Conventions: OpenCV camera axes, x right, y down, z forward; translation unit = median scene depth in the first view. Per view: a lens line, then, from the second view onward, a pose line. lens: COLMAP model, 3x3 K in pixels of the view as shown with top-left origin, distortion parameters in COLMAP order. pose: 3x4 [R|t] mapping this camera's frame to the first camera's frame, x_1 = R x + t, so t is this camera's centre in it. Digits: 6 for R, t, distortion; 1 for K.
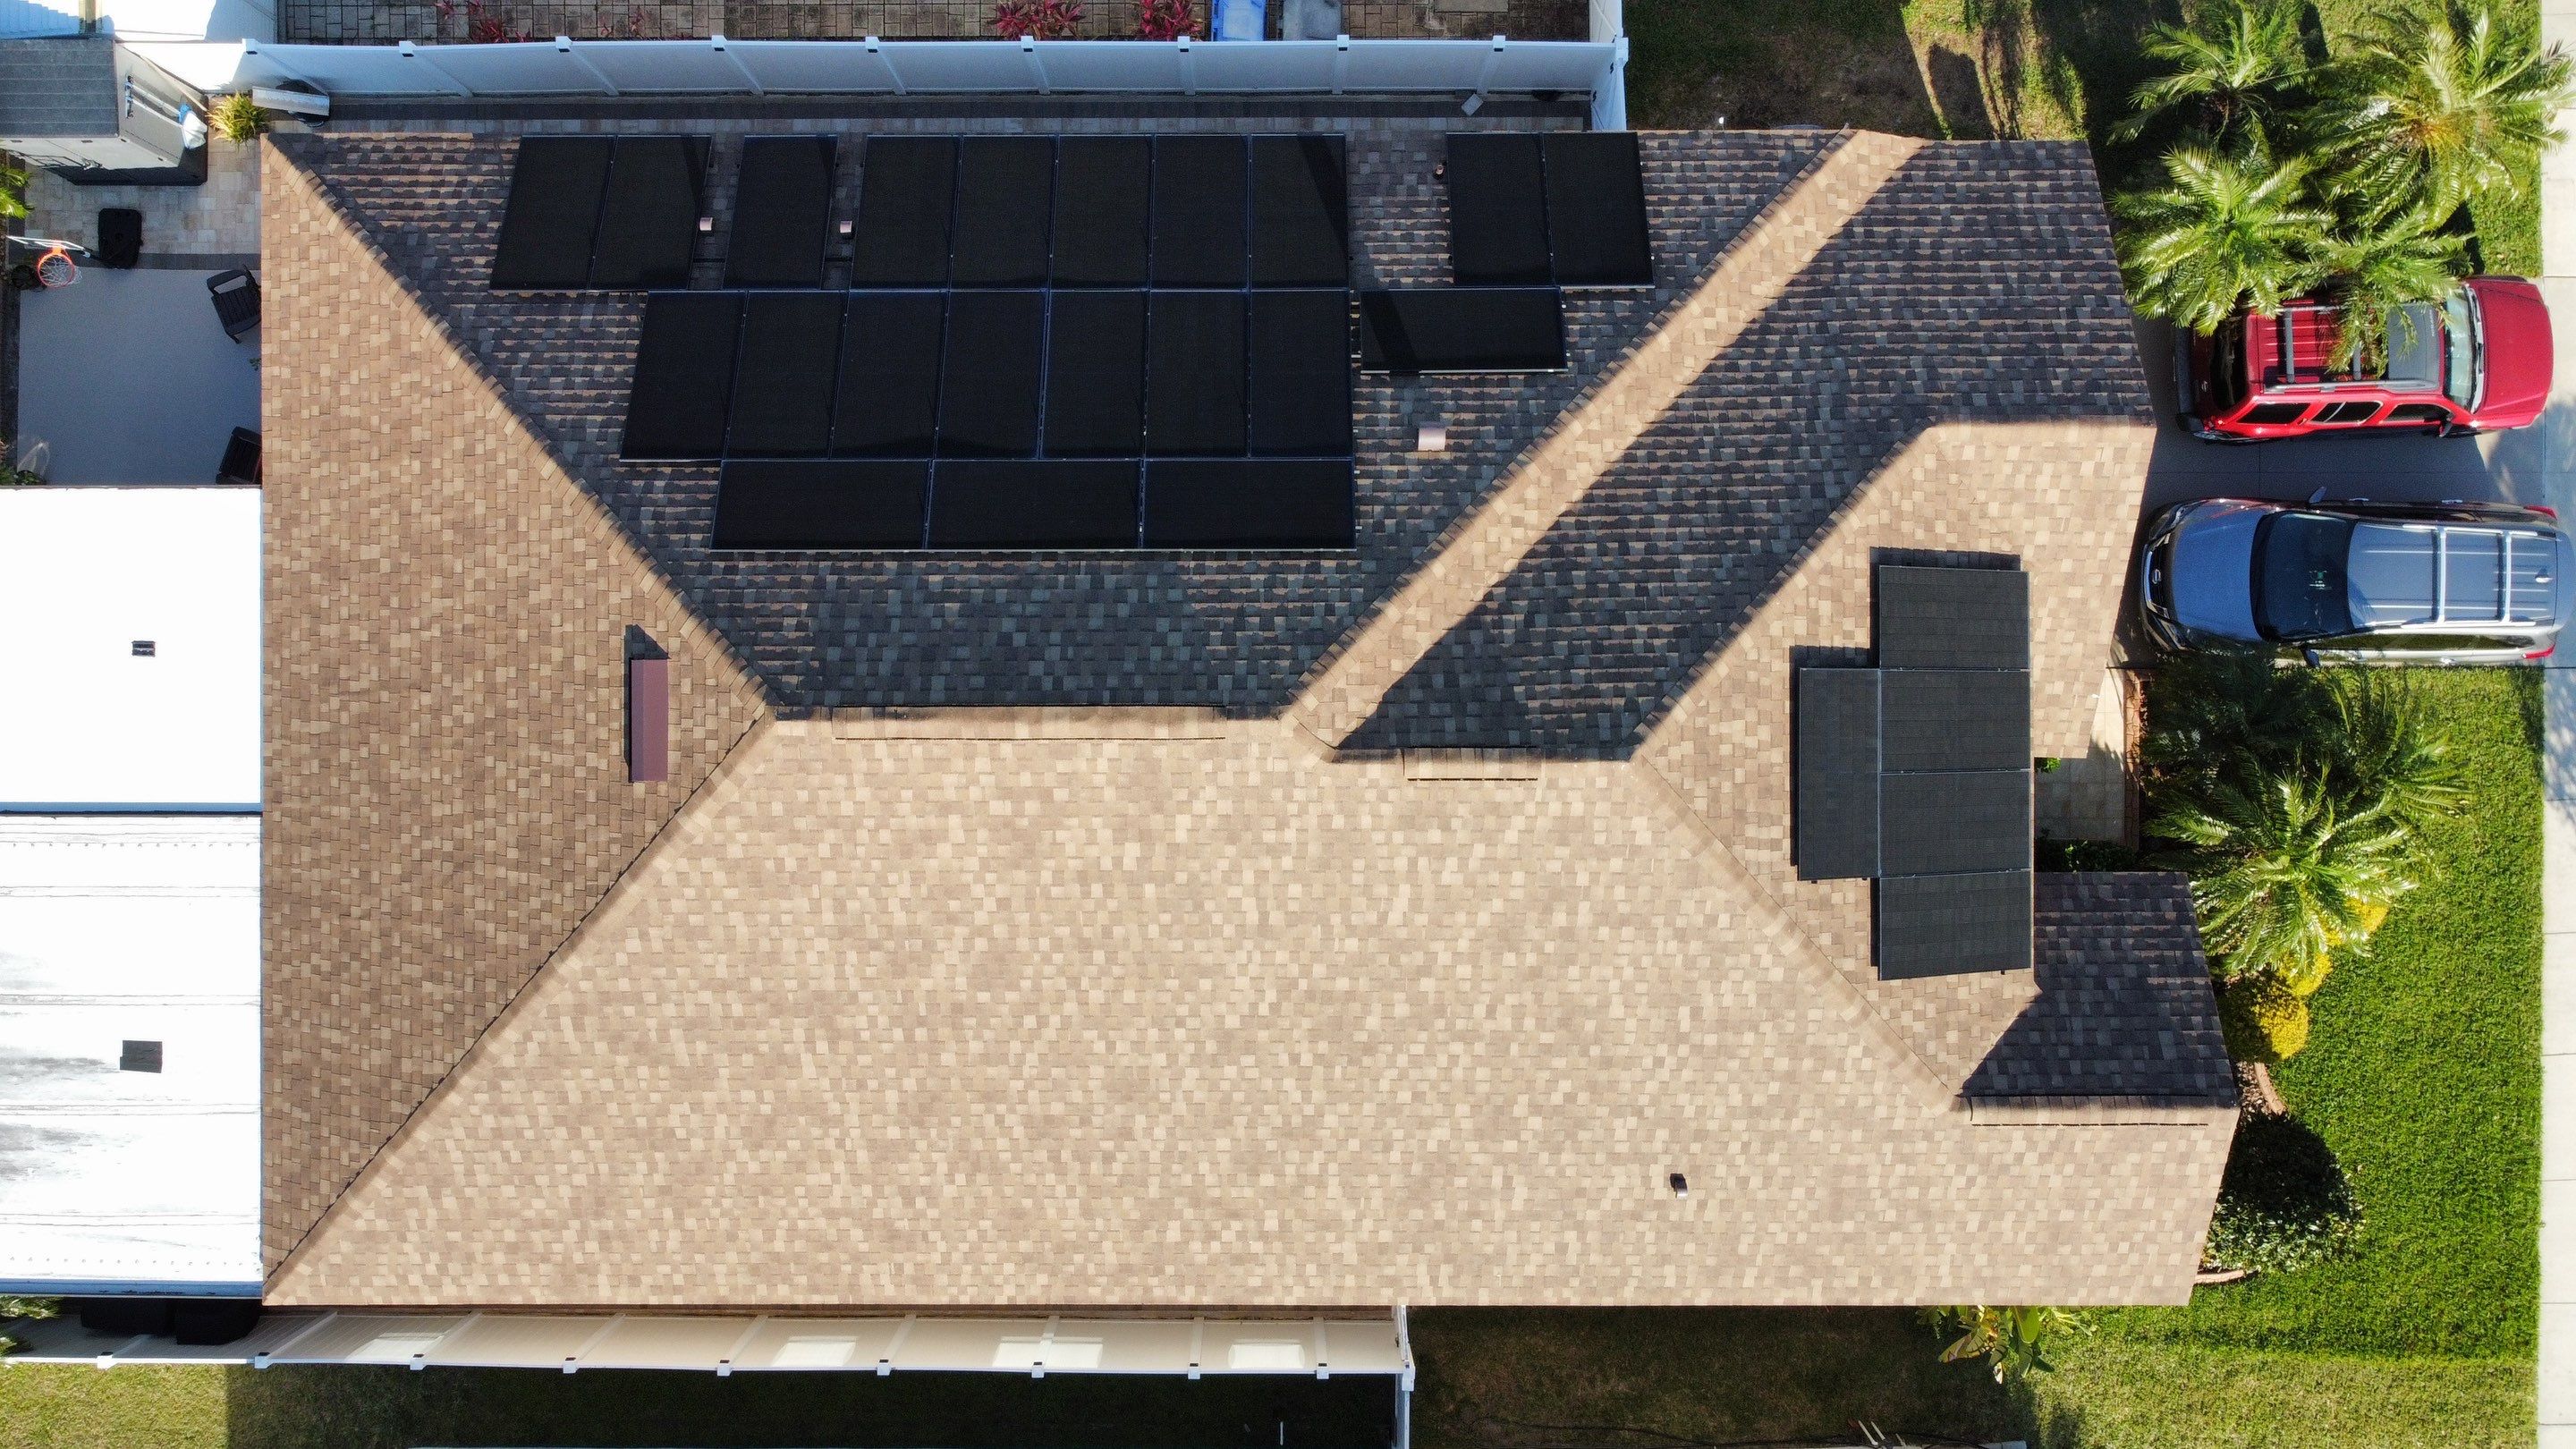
lens RADIAL K [[1958.2, 0, 1245.1], [0, 1958.2, 706.6], [0, 0, 1]] dist [0.011593, -0.033696]
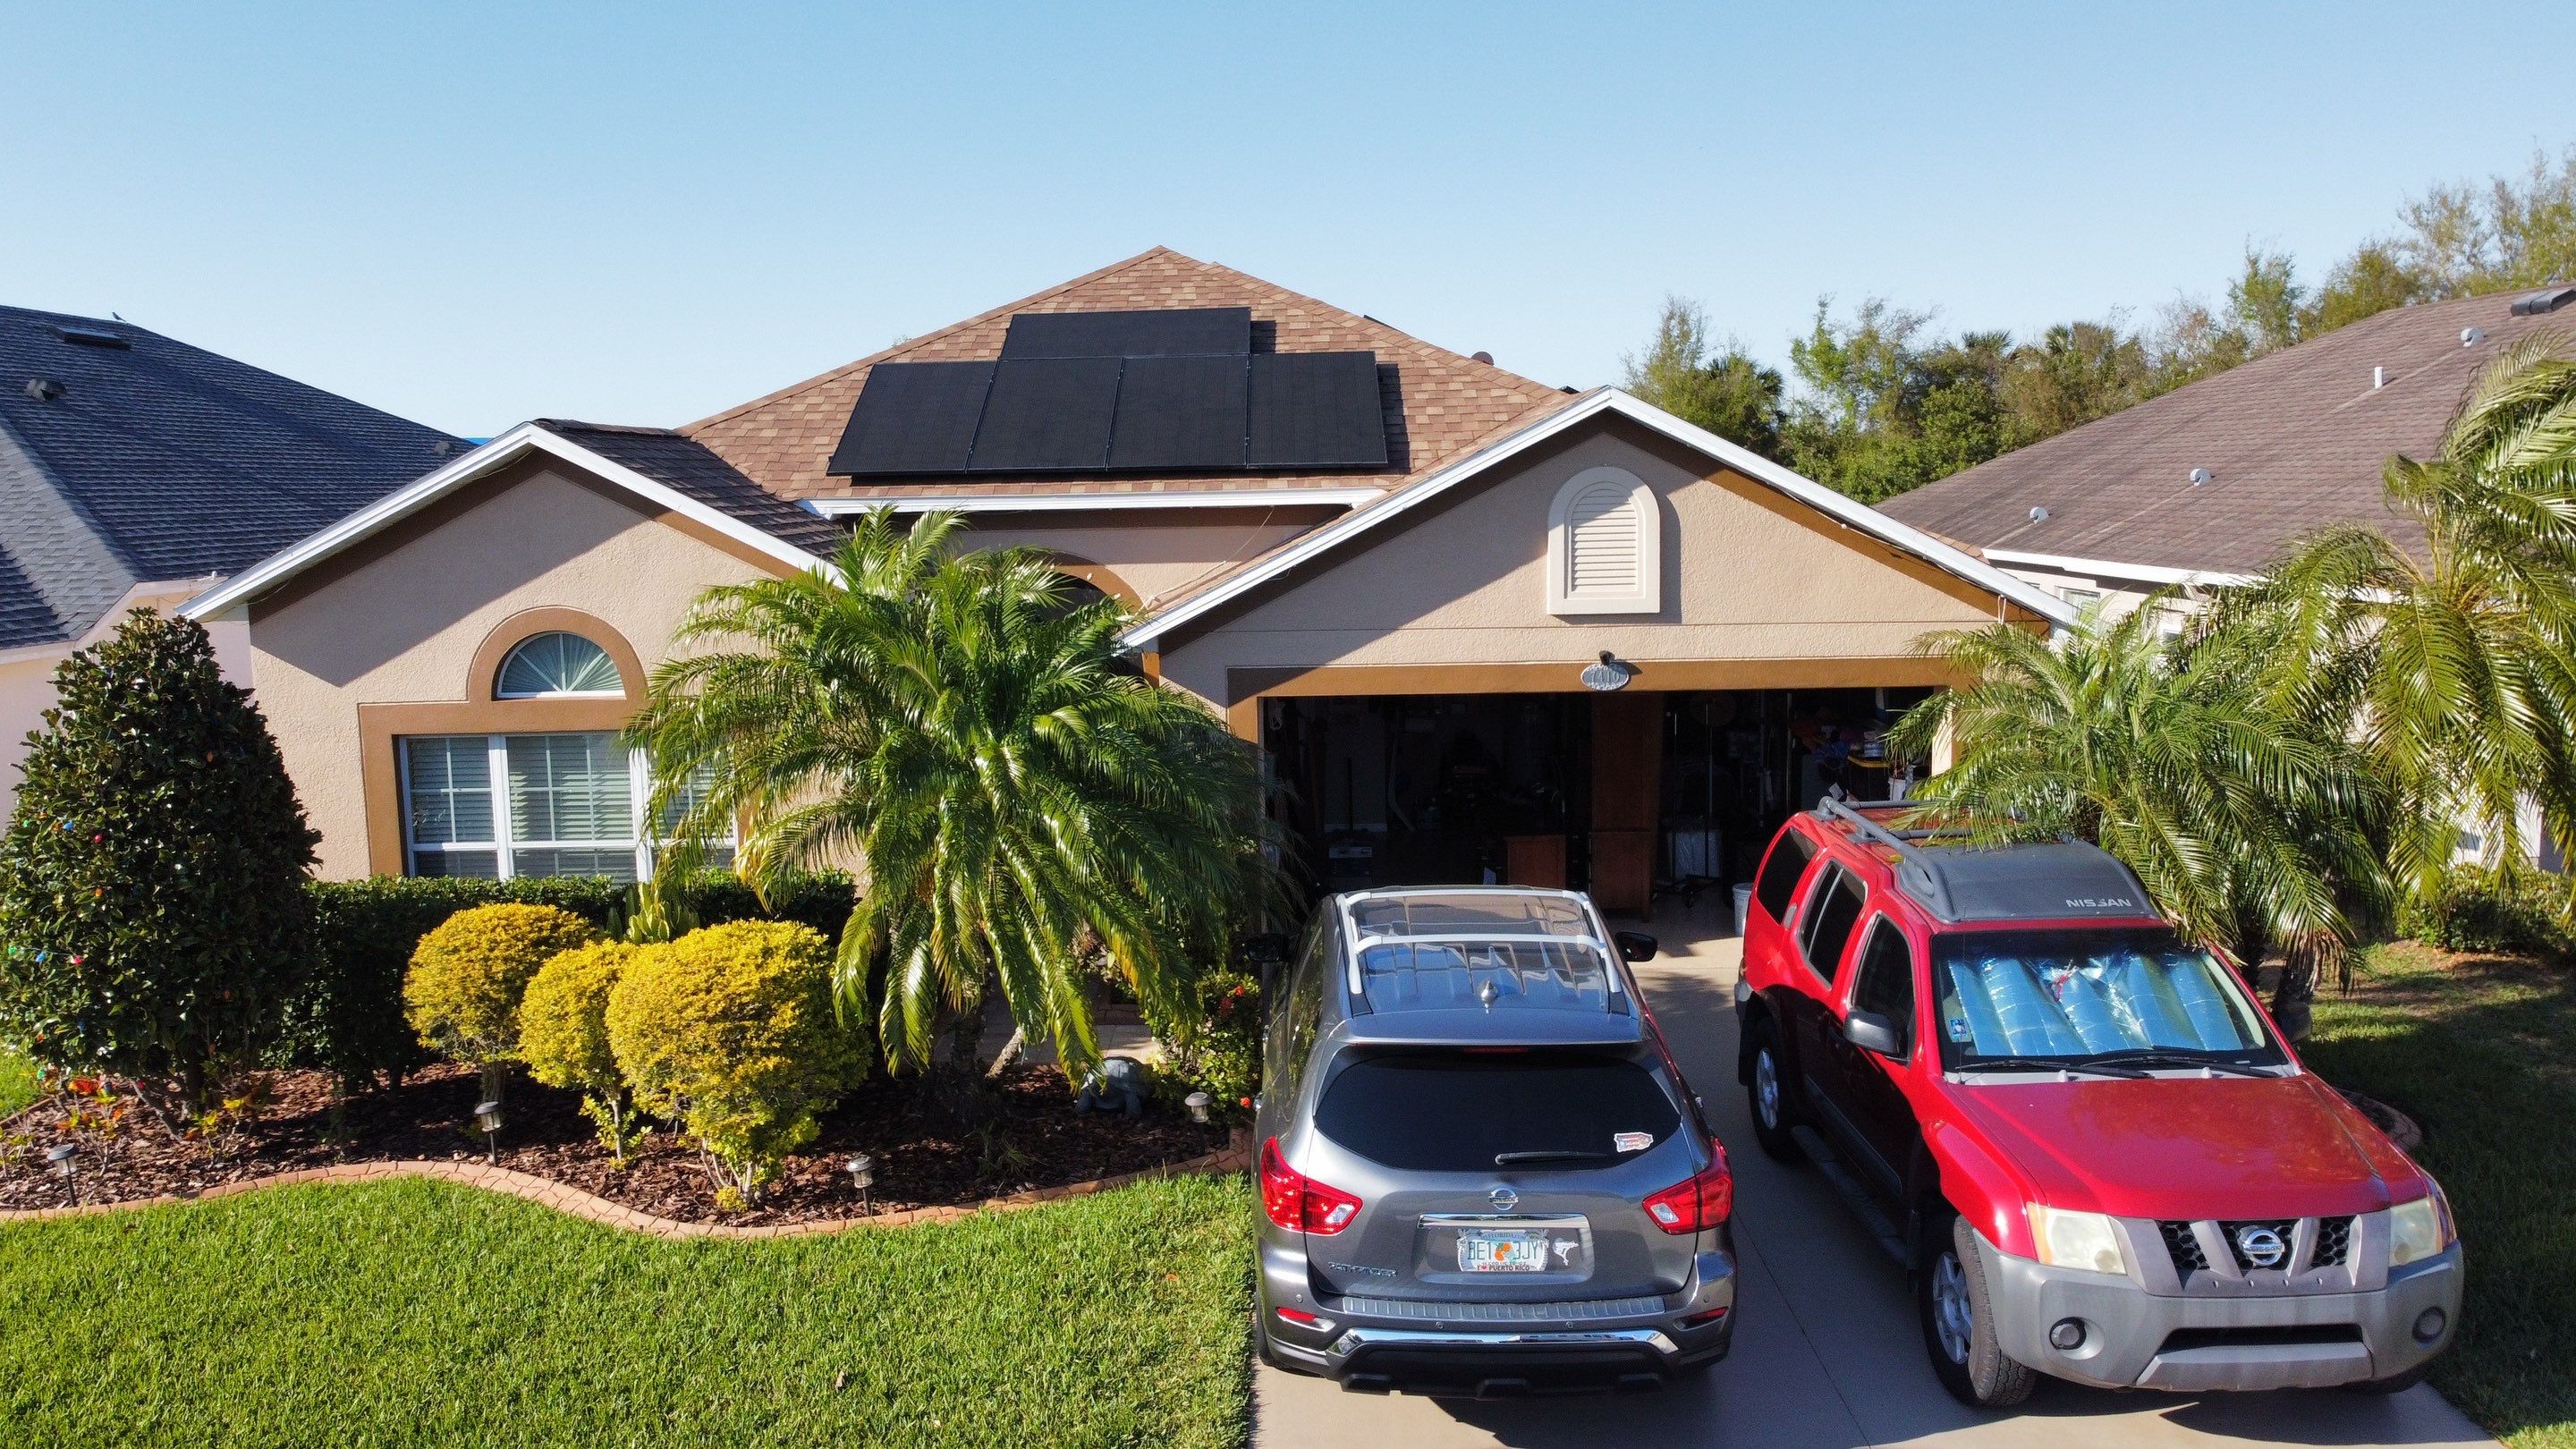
lens RADIAL K [[1958.2, 0, 1280.6], [0, 1958.2, 722.9], [0, 0, 1]] dist [0.011593, -0.033696]
pose [[-0.010577, 0.111505, -0.993708, 1.126961], [-0.999779, 0.016884, 0.012536, -0.038460], [0.018175, 0.993620, 0.111302, 1.030123]]
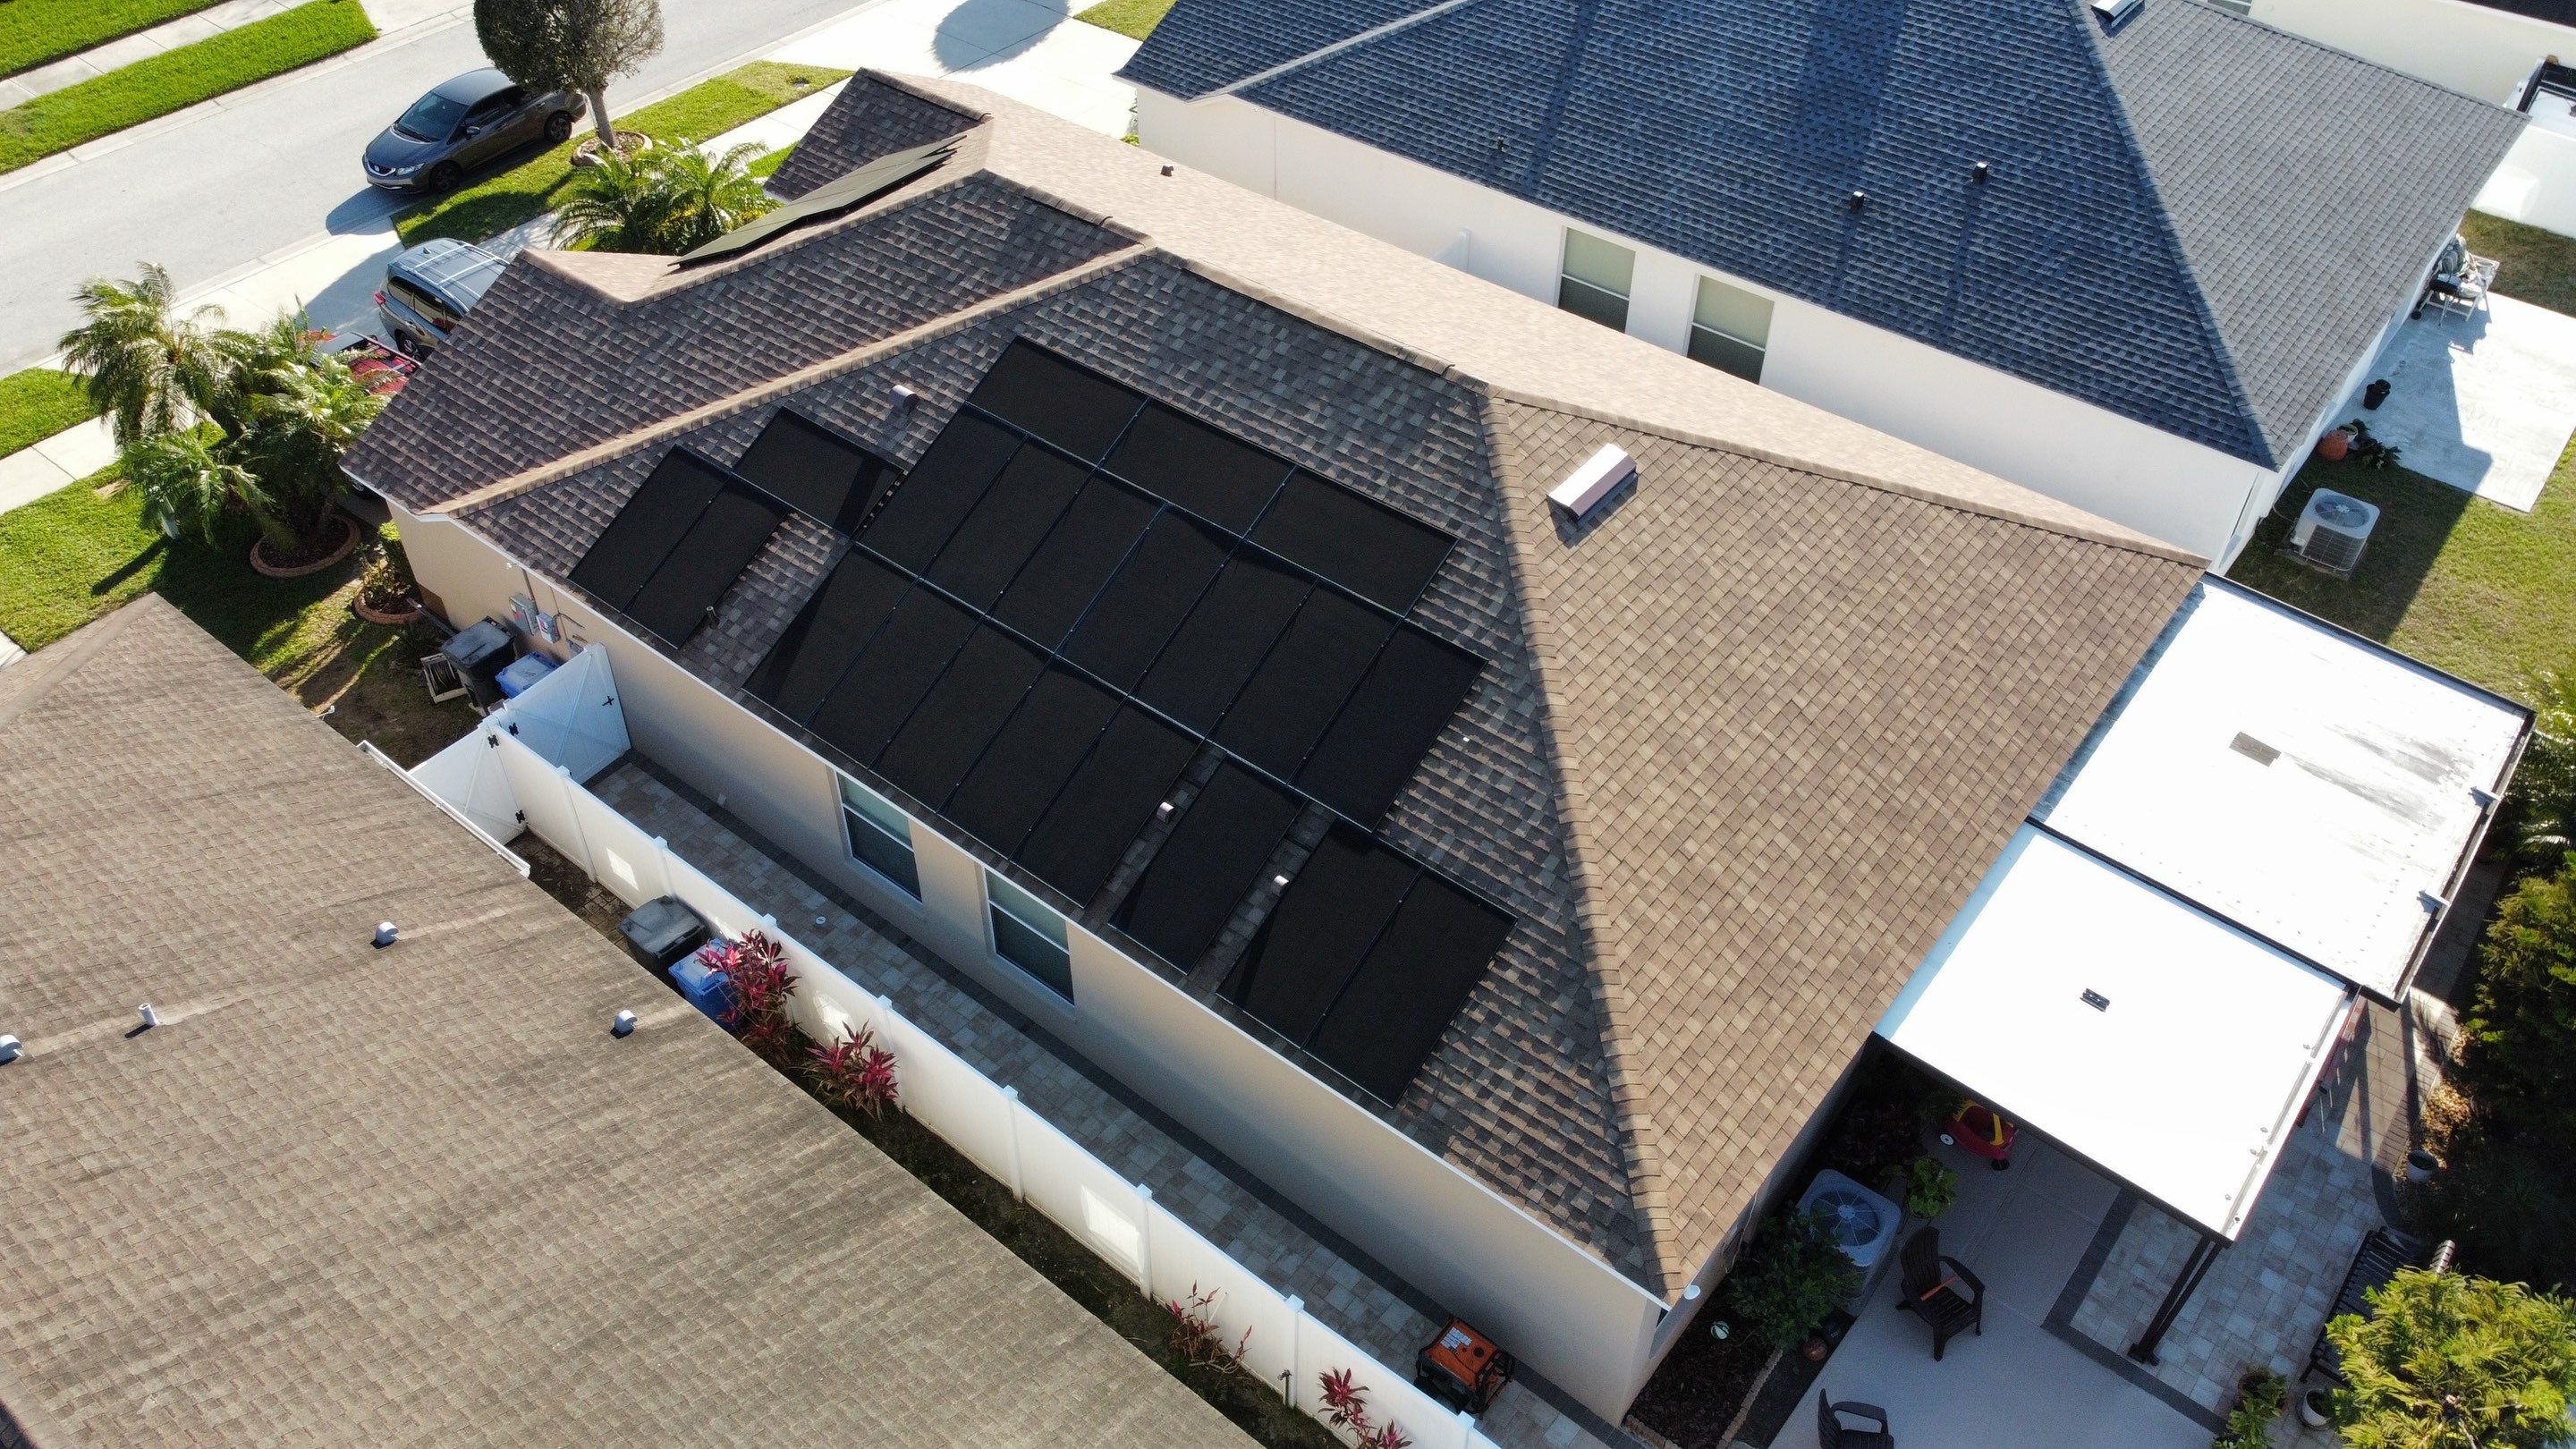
lens RADIAL K [[1958.2, 0, 1265.1], [0, 1958.2, 683.8], [0, 0, 1]] dist [0.011593, -0.033696]
pose [[-0.778092, -0.410583, 0.475389, -0.679590], [0.628061, -0.521297, 0.577744, -0.745067], [0.010607, 0.748111, 0.663489, 0.337232]]
